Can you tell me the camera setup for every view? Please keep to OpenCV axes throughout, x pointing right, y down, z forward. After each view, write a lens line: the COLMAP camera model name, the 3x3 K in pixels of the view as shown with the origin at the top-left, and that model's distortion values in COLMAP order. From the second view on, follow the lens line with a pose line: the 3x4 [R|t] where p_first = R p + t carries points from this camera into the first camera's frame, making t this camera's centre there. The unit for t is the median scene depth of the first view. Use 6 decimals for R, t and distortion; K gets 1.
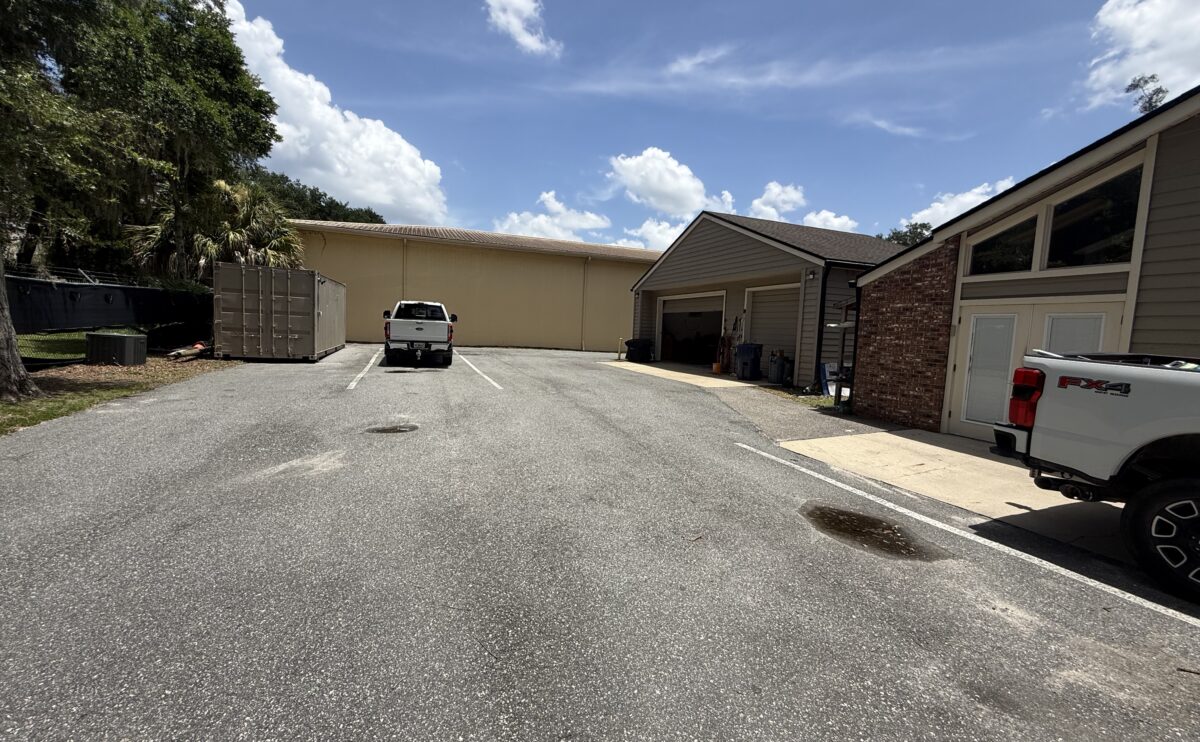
lens RADIAL K [[477.6, 0, 596.3], [0, 477.6, 367.2], [0, 0, 1]] dist [-0.000725, 0.000296]
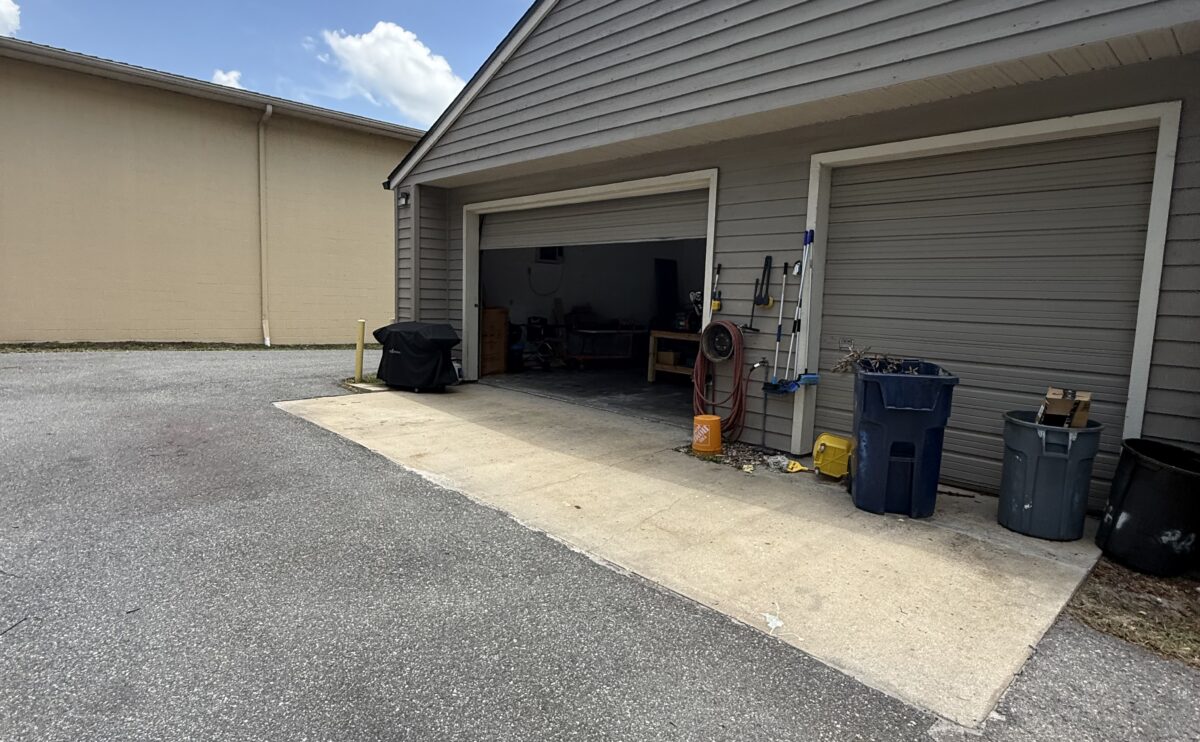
lens RADIAL K [[640.3, 0, 595.7], [0, 640.3, 377.8], [0, 0, 1]] dist [0.006648, 0.001252]
pose [[0.918318, -0.057608, 0.391629, 0.043746], [0.034989, 0.997294, 0.064656, -0.083497], [-0.394294, -0.045672, 0.917849, 0.949406]]
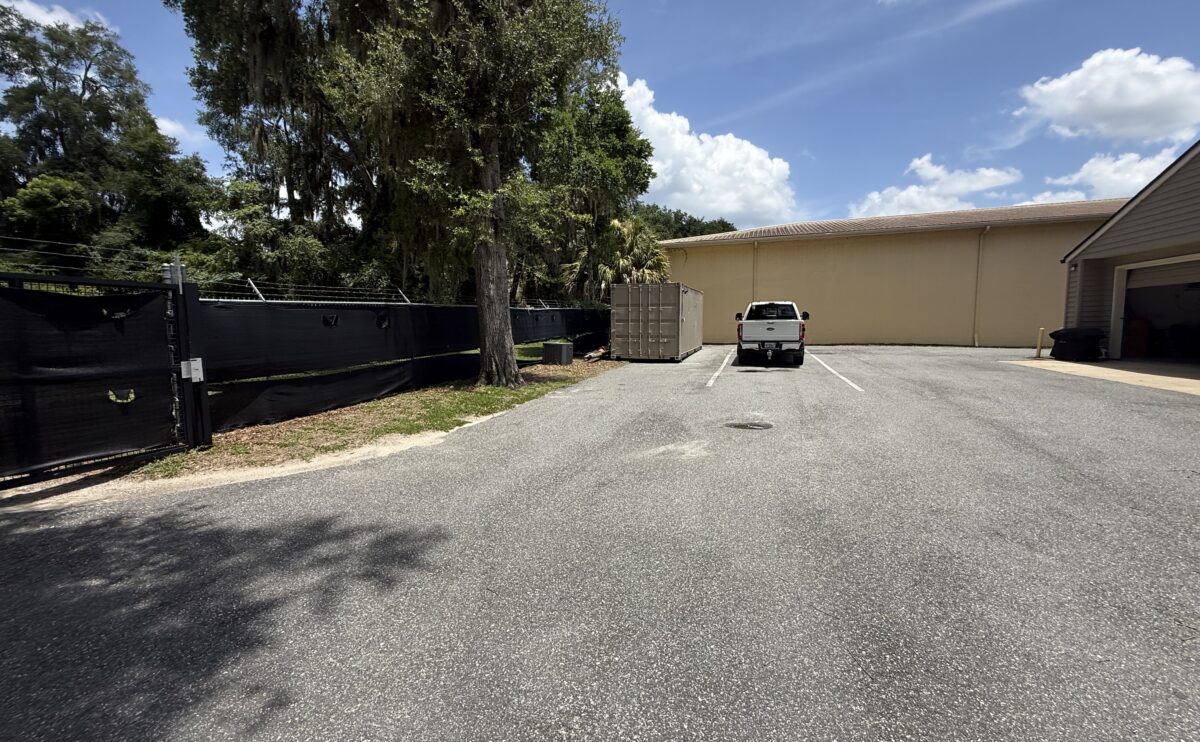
lens RADIAL K [[477.6, 0, 597.0], [0, 477.6, 367.9], [0, 0, 1]] dist [-0.000725, 0.000296]
pose [[0.768119, 0.004797, -0.640289, -0.007079], [-0.003698, 0.999988, 0.003056, 0.000538], [0.640296, 0.000020, 0.768128, -0.015173]]
